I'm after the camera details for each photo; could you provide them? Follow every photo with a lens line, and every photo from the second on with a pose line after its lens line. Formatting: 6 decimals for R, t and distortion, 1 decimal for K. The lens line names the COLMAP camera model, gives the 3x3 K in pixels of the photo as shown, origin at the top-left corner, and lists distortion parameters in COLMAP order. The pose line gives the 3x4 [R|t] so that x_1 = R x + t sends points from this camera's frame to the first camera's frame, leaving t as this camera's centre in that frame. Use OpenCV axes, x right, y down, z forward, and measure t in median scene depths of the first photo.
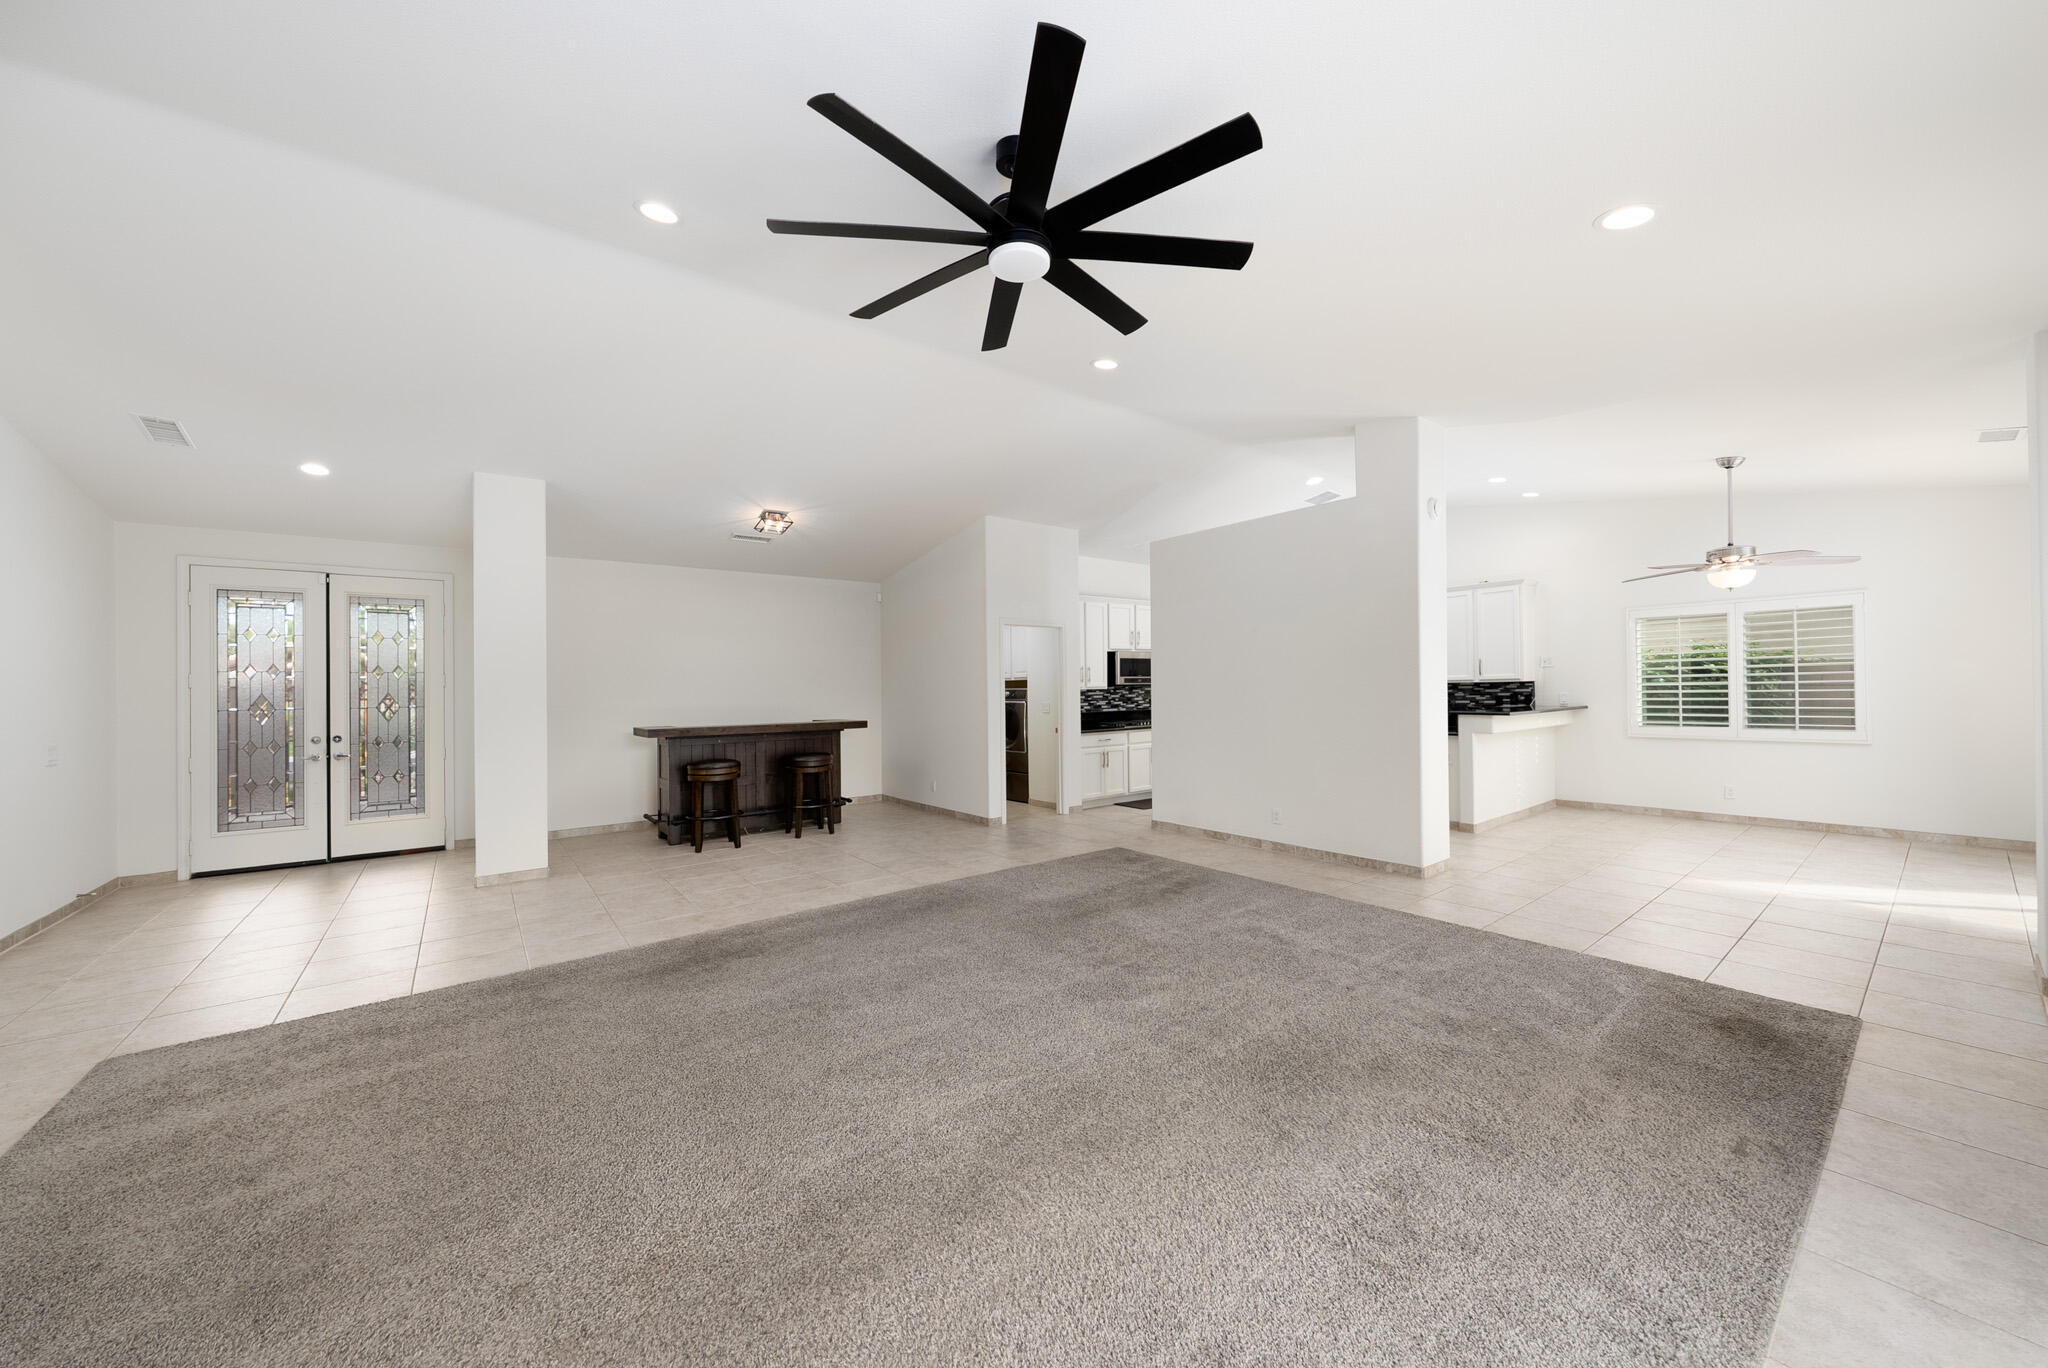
lens RADIAL K [[695.8, 0, 1034.2], [0, 695.8, 691.6], [0, 0, 1]] dist [-0.006565, -0.000097]
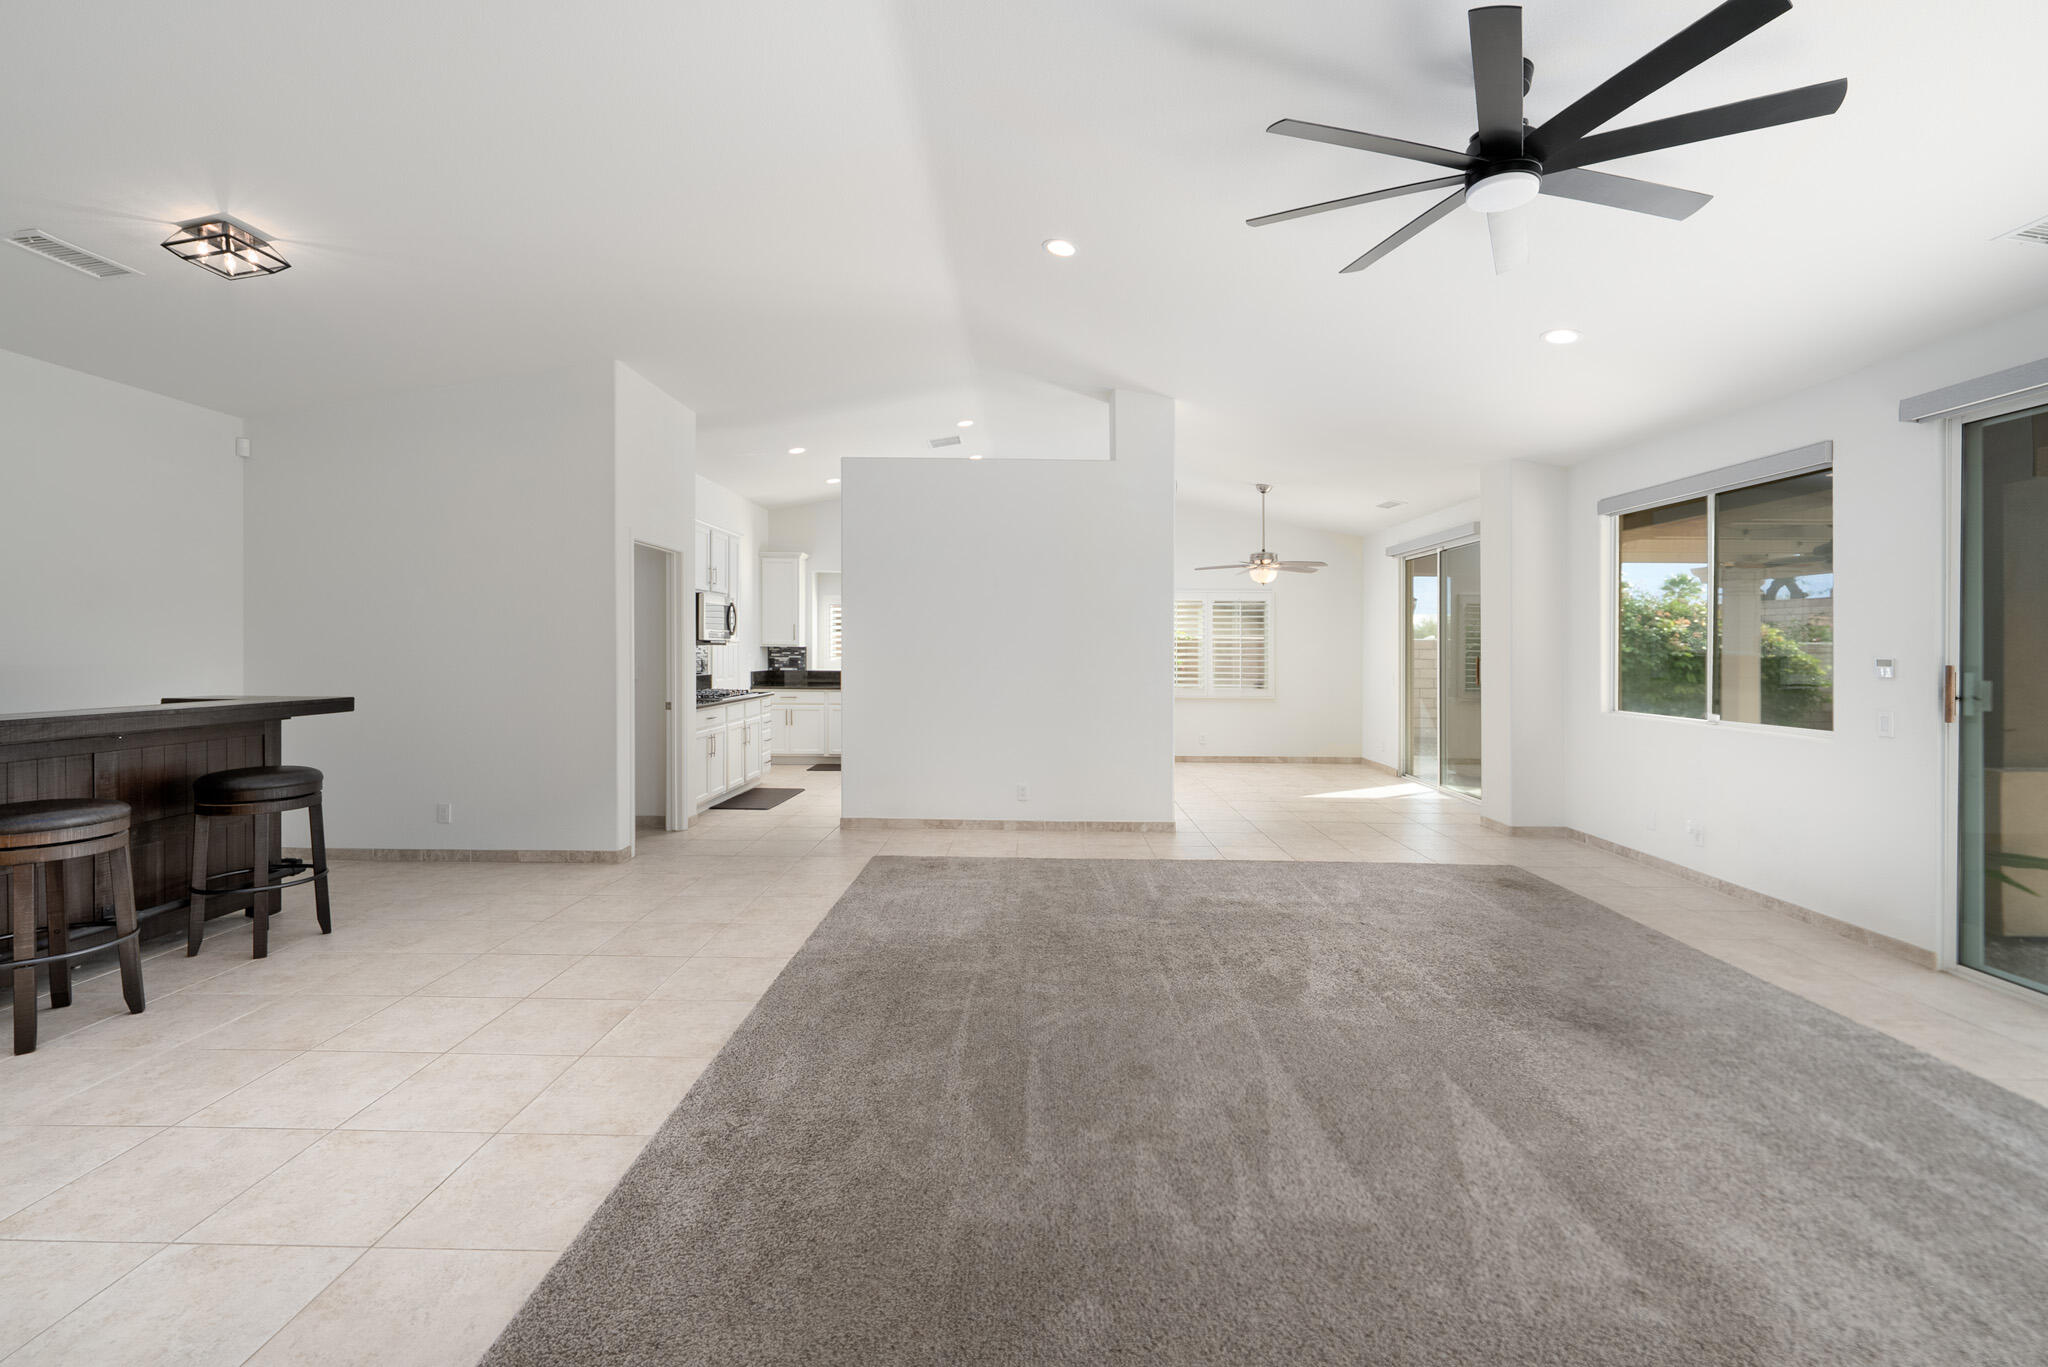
lens RADIAL K [[837.5, 0, 1031.8], [0, 837.5, 676.6], [0, 0, 1]] dist [-0.003735, -0.001459]
pose [[0.639546, -0.002802, 0.768748, -0.516801], [-0.021317, 0.999544, 0.021378, 0.003890], [-0.768458, -0.030060, 0.639194, 0.307284]]
